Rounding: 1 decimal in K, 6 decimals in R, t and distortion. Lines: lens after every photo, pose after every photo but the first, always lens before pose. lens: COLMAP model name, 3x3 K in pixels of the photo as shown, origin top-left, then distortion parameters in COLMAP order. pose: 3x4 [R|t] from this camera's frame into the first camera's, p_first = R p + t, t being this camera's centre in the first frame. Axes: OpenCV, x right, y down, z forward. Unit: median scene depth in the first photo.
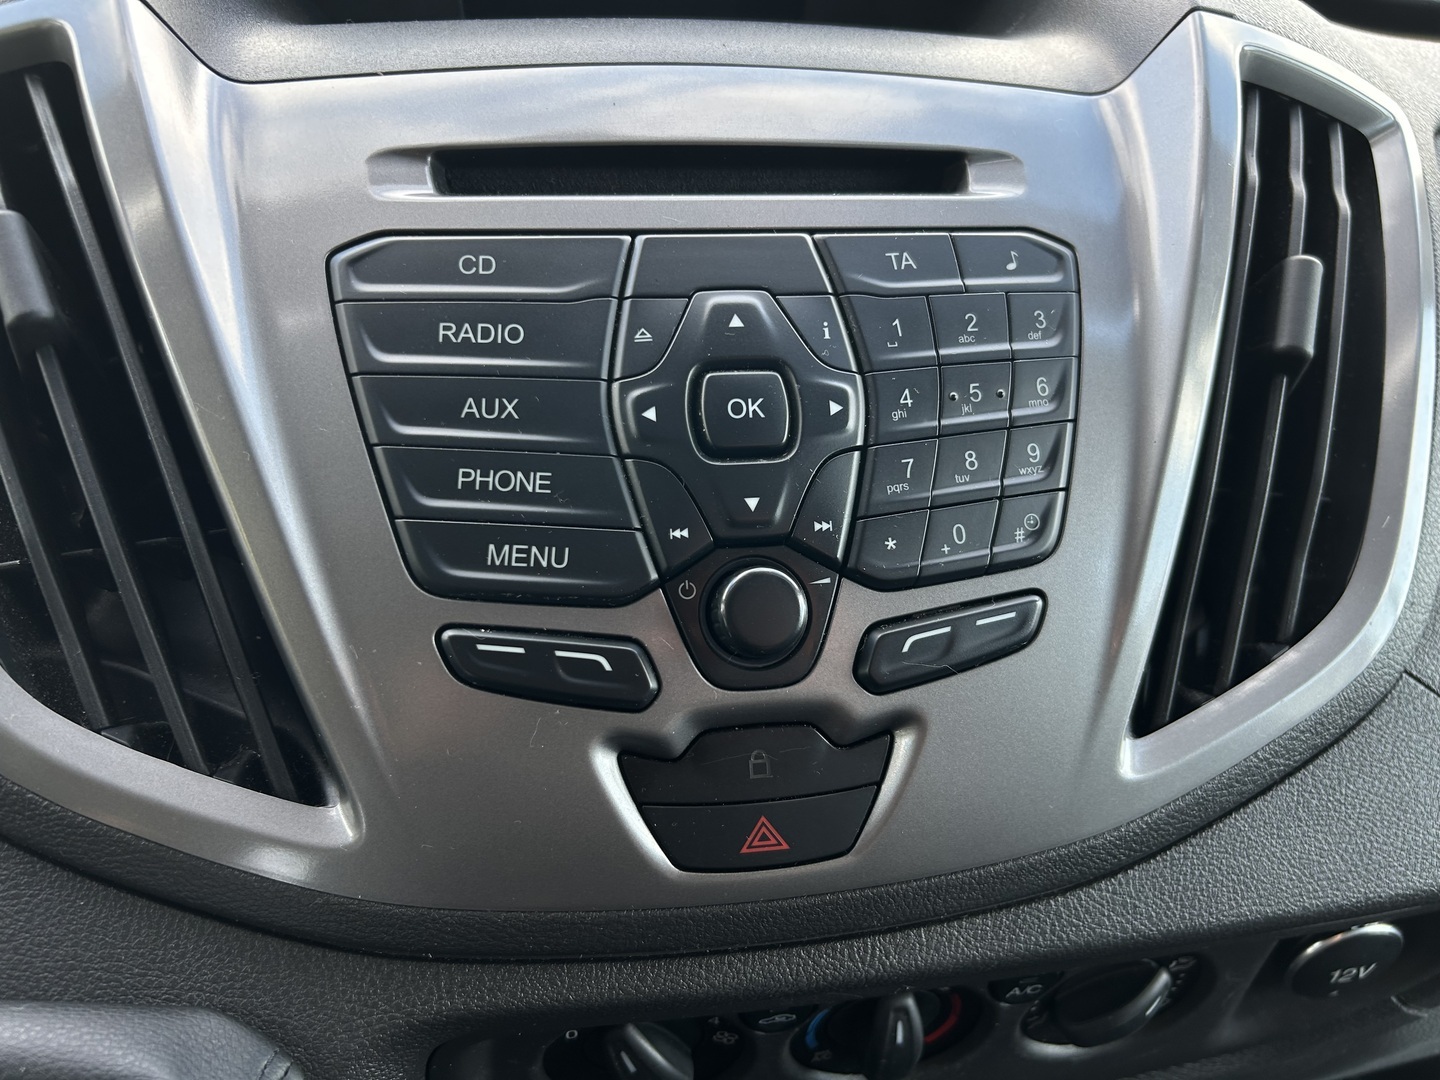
lens RADIAL K [[1116.2, 0, 720.0], [0, 1116.2, 540.0], [0, 0, 1]] dist [0.004864, -0.008641]
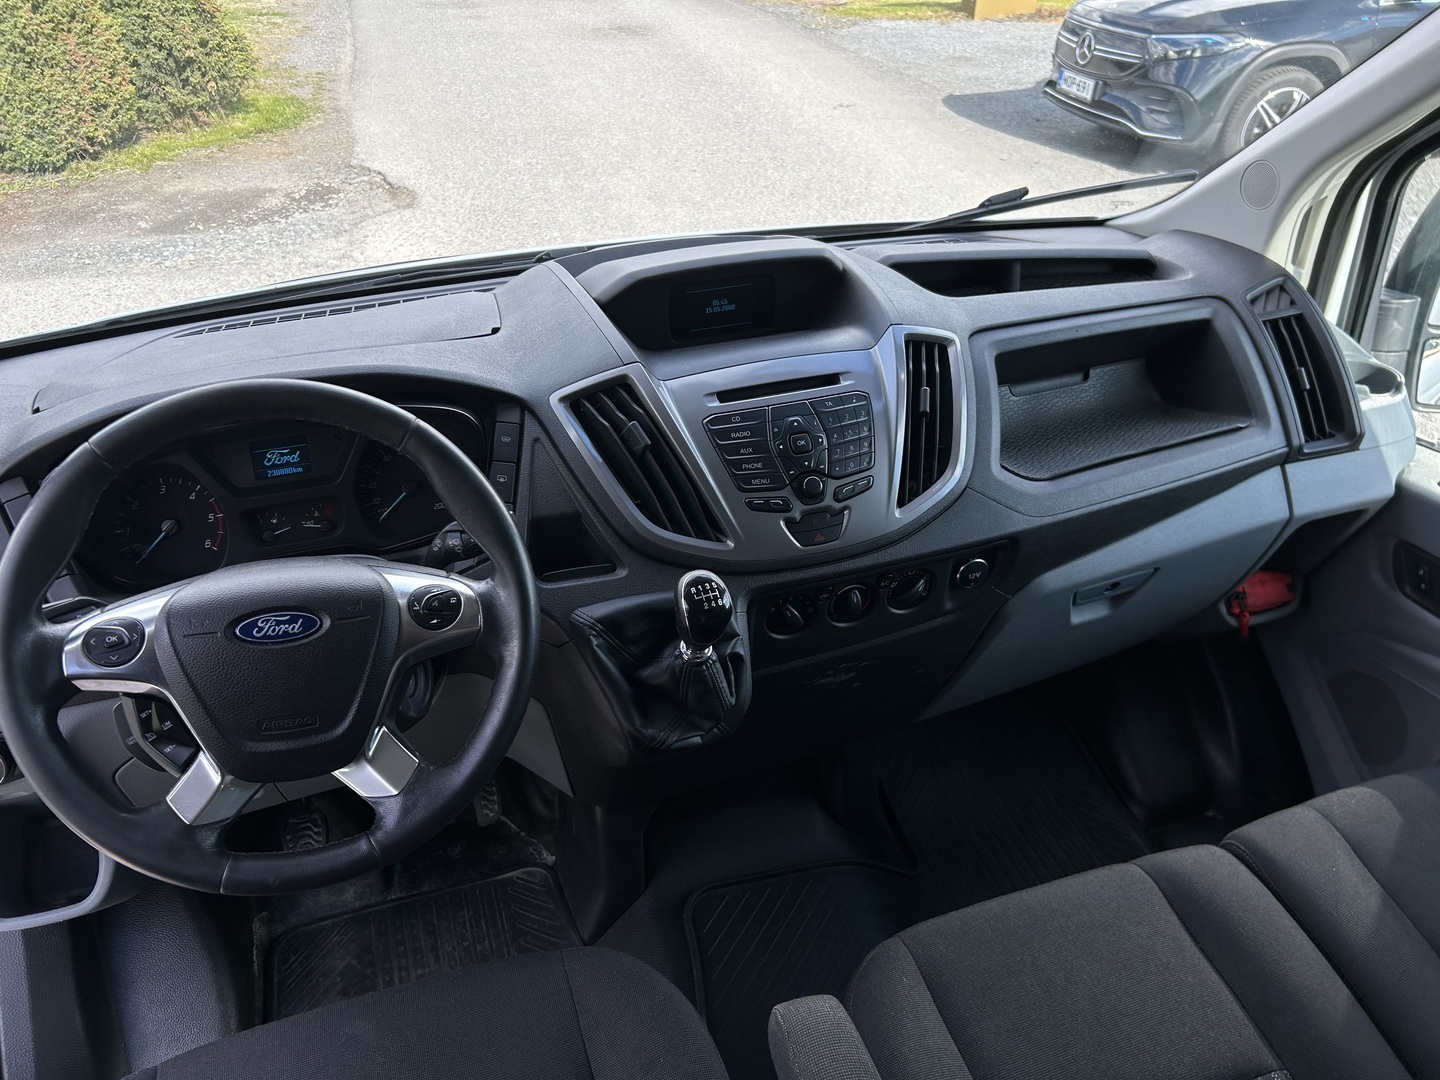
lens RADIAL K [[1055.9, 0, 705.0], [0, 1055.9, 550.6], [0, 0, 1]] dist [0.044957, -0.079433]
pose [[0.984841, -0.142572, 0.098805, -0.823013], [0.145492, 0.989093, -0.022967, 0.343803], [-0.094453, 0.036994, 0.994842, -3.105492]]
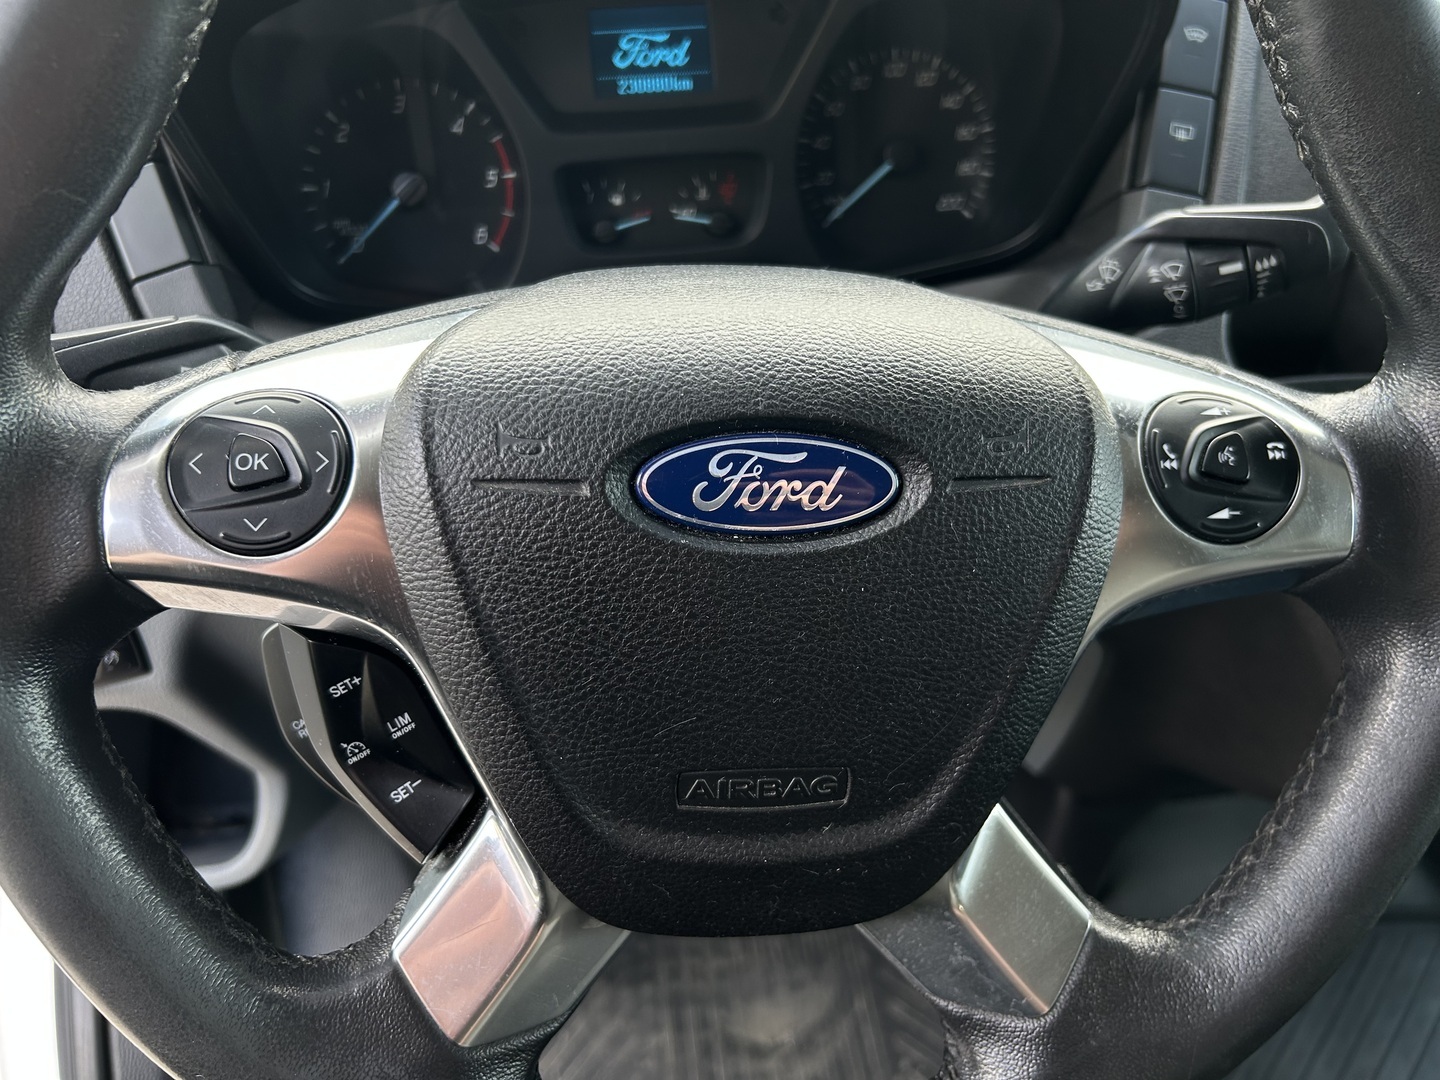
lens RADIAL K [[1116.2, 0, 720.0], [0, 1116.2, 540.0], [0, 0, 1]] dist [0.004864, -0.008641]
pose [[0.996743, -0.024146, -0.076946, -1.749524], [0.034767, 0.989564, 0.139837, 0.221830], [0.072766, -0.142057, 0.987180, -0.851366]]
